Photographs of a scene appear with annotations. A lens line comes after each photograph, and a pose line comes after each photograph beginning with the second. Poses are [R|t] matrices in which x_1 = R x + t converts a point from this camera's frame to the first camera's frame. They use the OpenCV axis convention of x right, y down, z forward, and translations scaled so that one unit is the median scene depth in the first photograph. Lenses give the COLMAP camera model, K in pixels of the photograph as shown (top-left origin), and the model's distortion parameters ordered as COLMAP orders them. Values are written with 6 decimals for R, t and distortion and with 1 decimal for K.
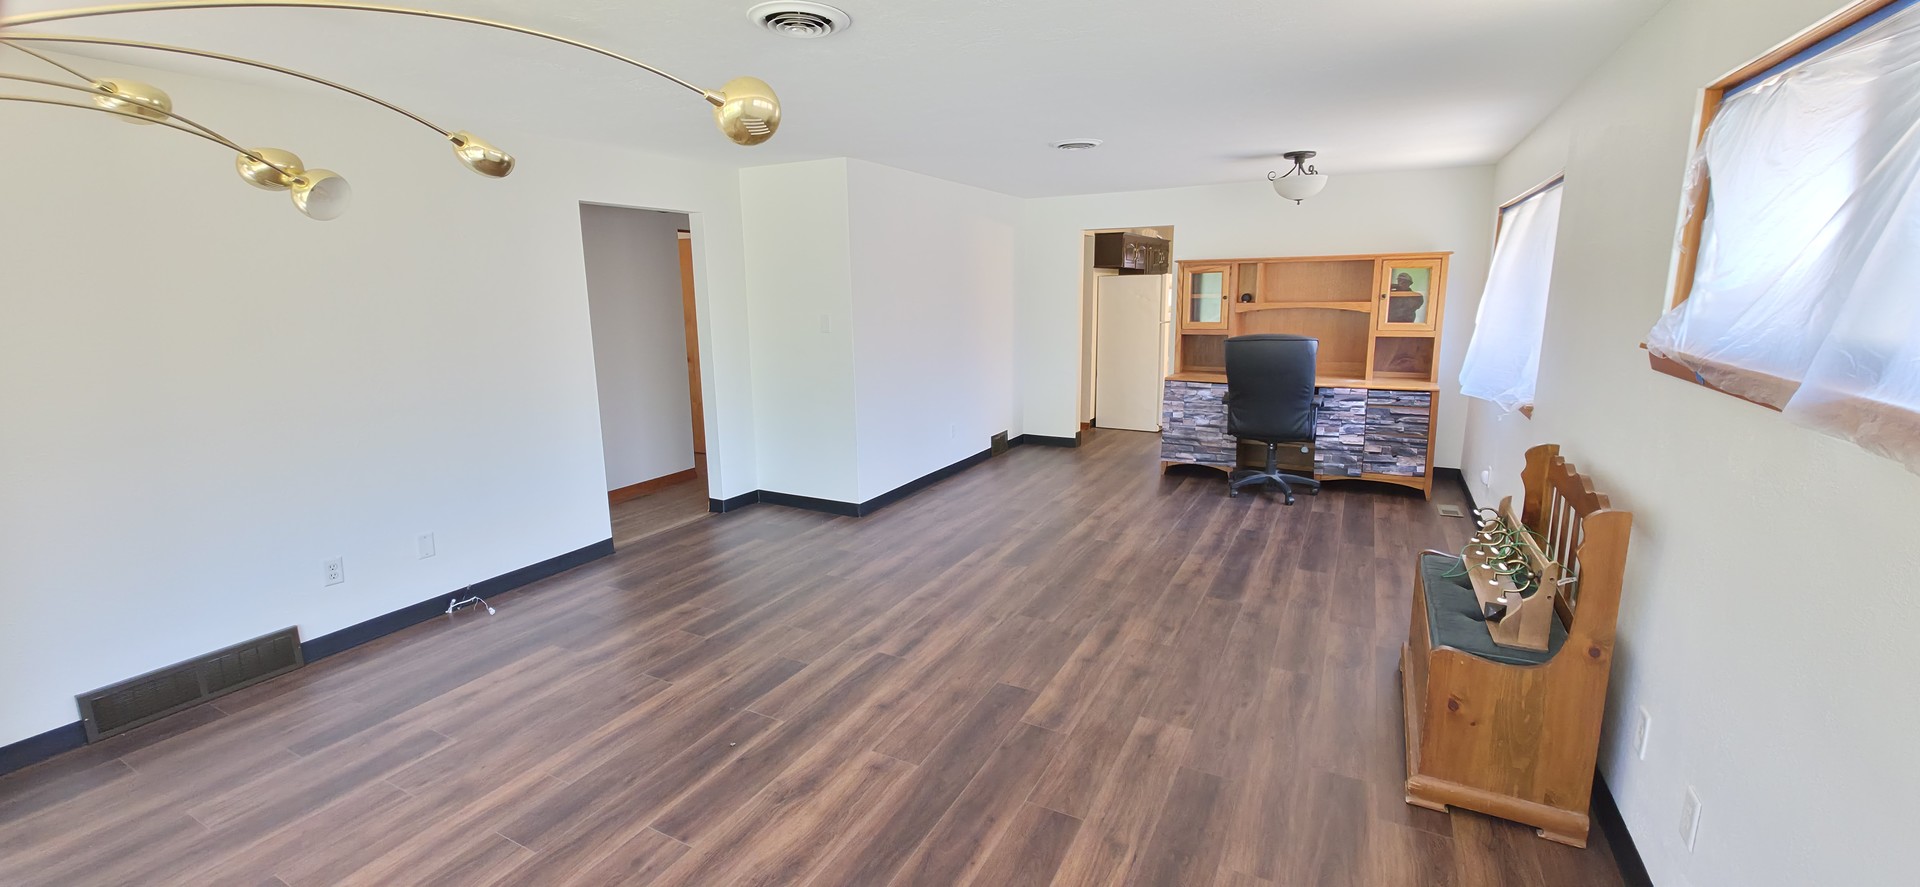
lens RADIAL K [[768.8, 0, 956.7], [0, 768.8, 431.1], [0, 0, 1]] dist [0.001885, -0.000194]
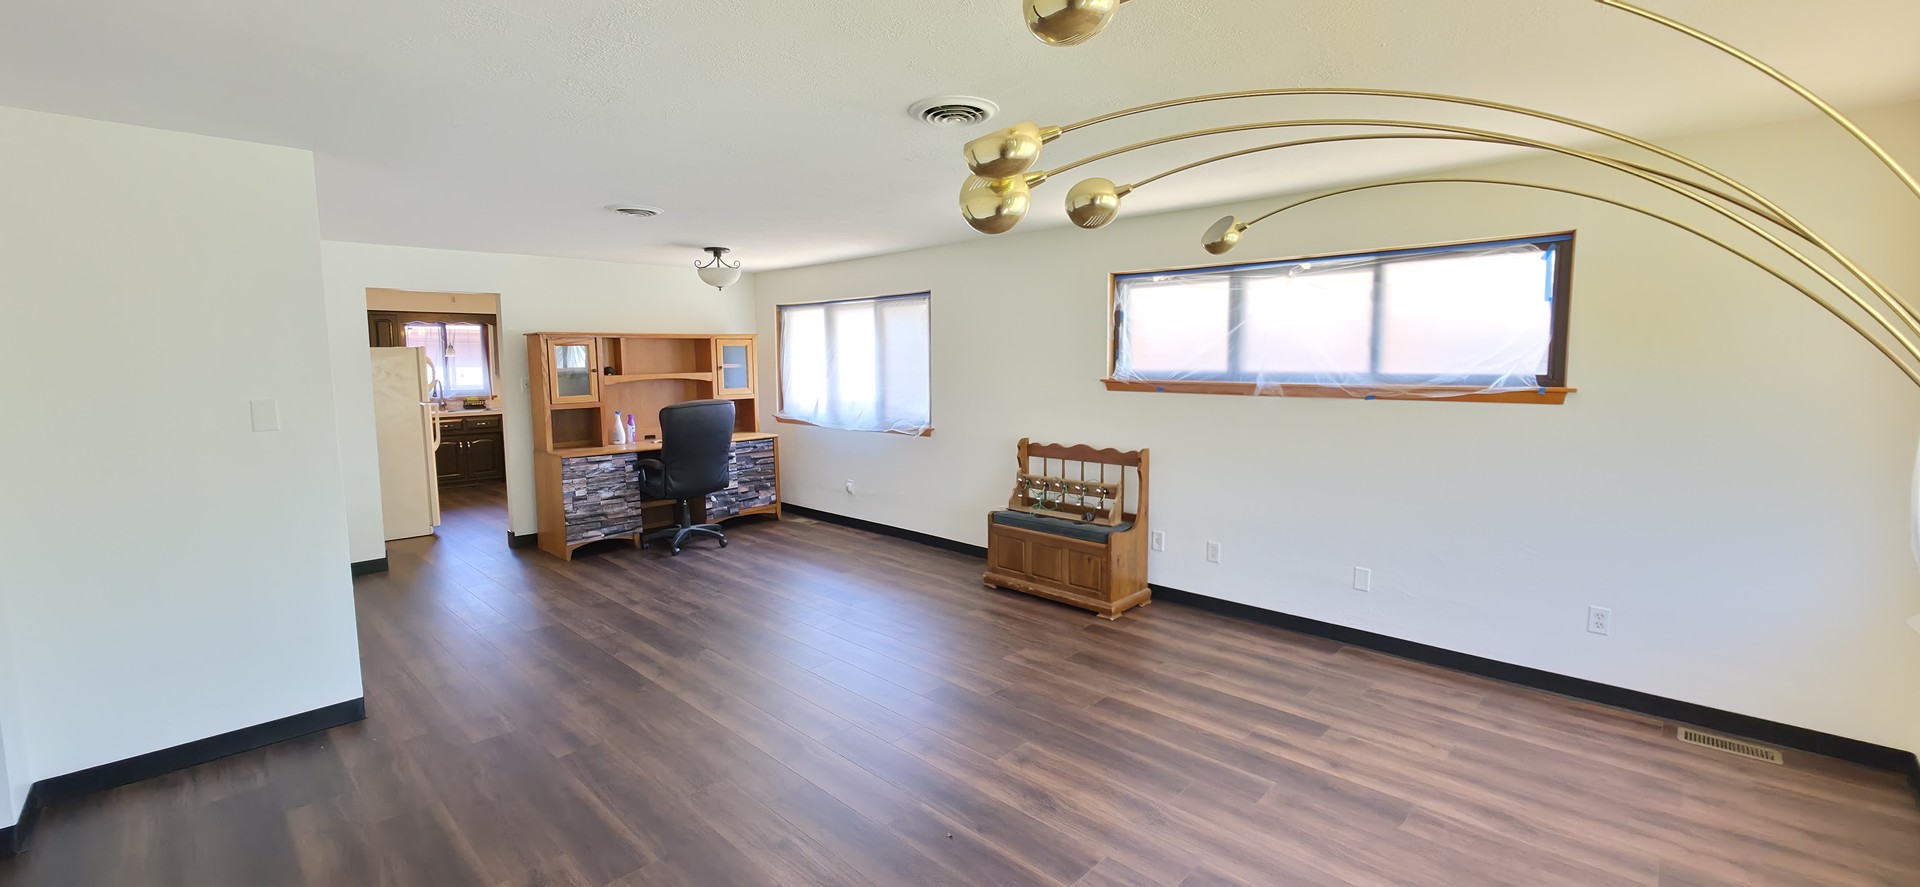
lens RADIAL K [[768.8, 0, 956.7], [0, 768.8, 431.1], [0, 0, 1]] dist [0.001885, -0.000194]
pose [[0.269325, -0.082412, 0.959517, -0.549007], [0.182886, 0.982578, 0.033059, -0.047326], [-0.945524, 0.166579, 0.279705, 0.315595]]
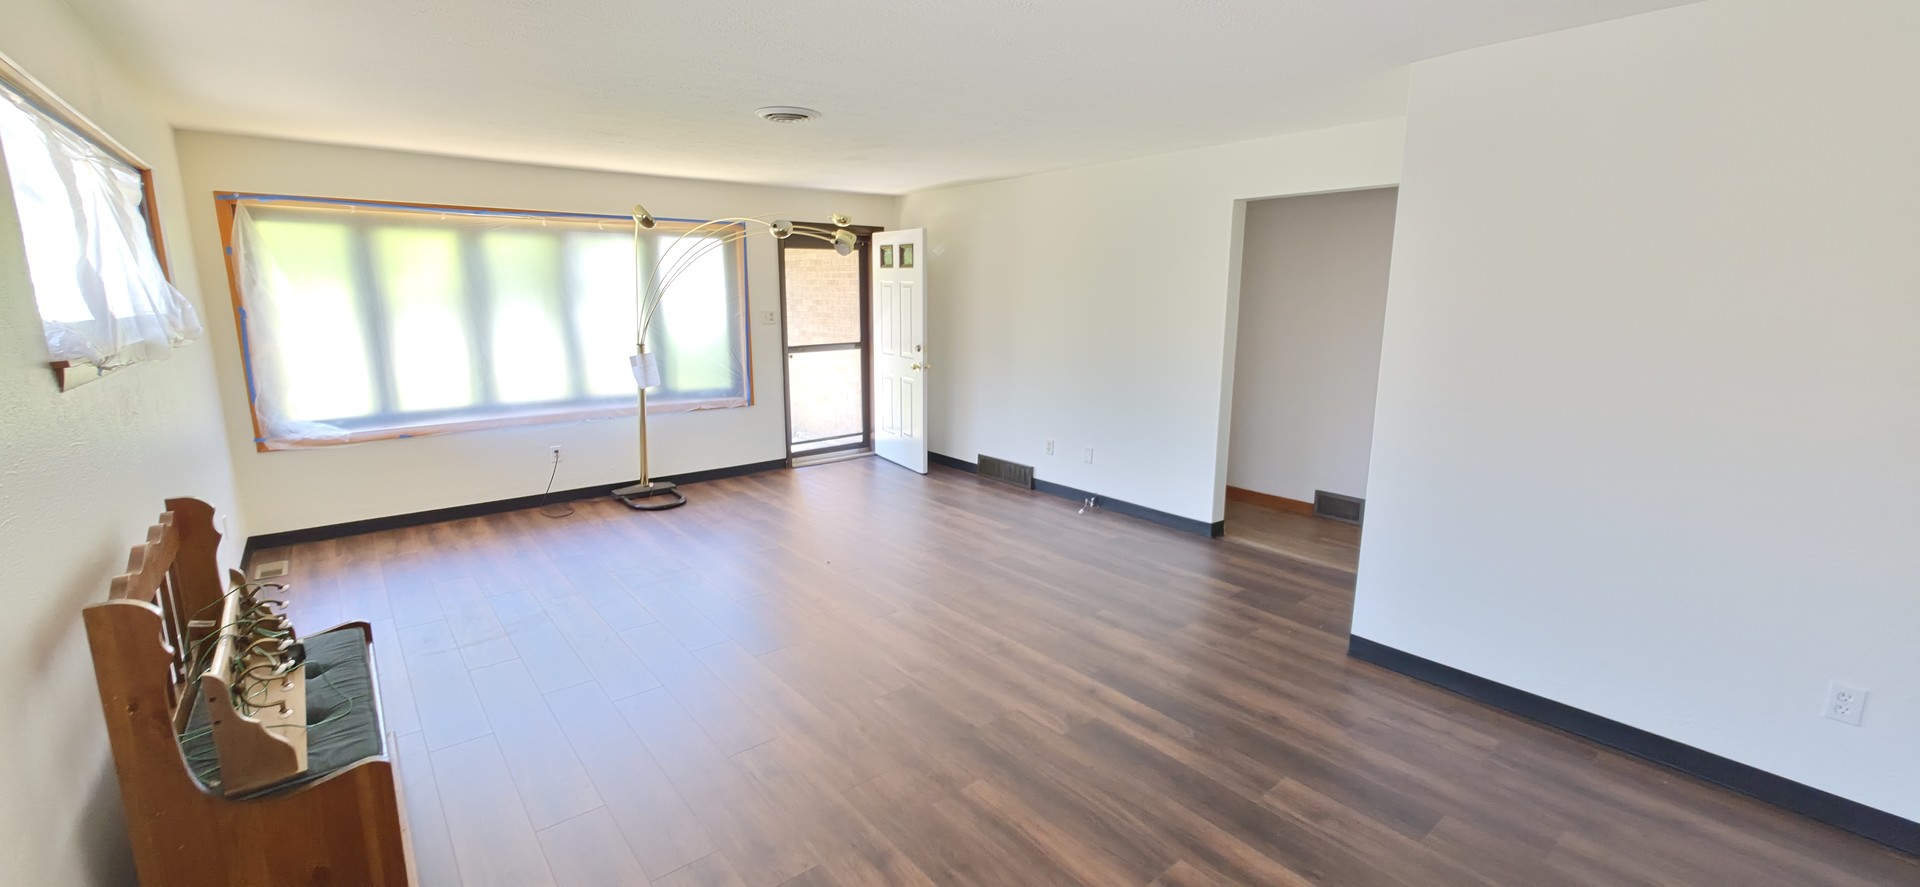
lens RADIAL K [[768.8, 0, 956.7], [0, 768.8, 431.1], [0, 0, 1]] dist [0.001885, -0.000194]
pose [[-0.381675, 0.176667, -0.907256, 0.501642], [-0.170060, 0.951384, 0.256803, -0.156931], [0.908517, 0.252303, -0.333075, 0.830919]]
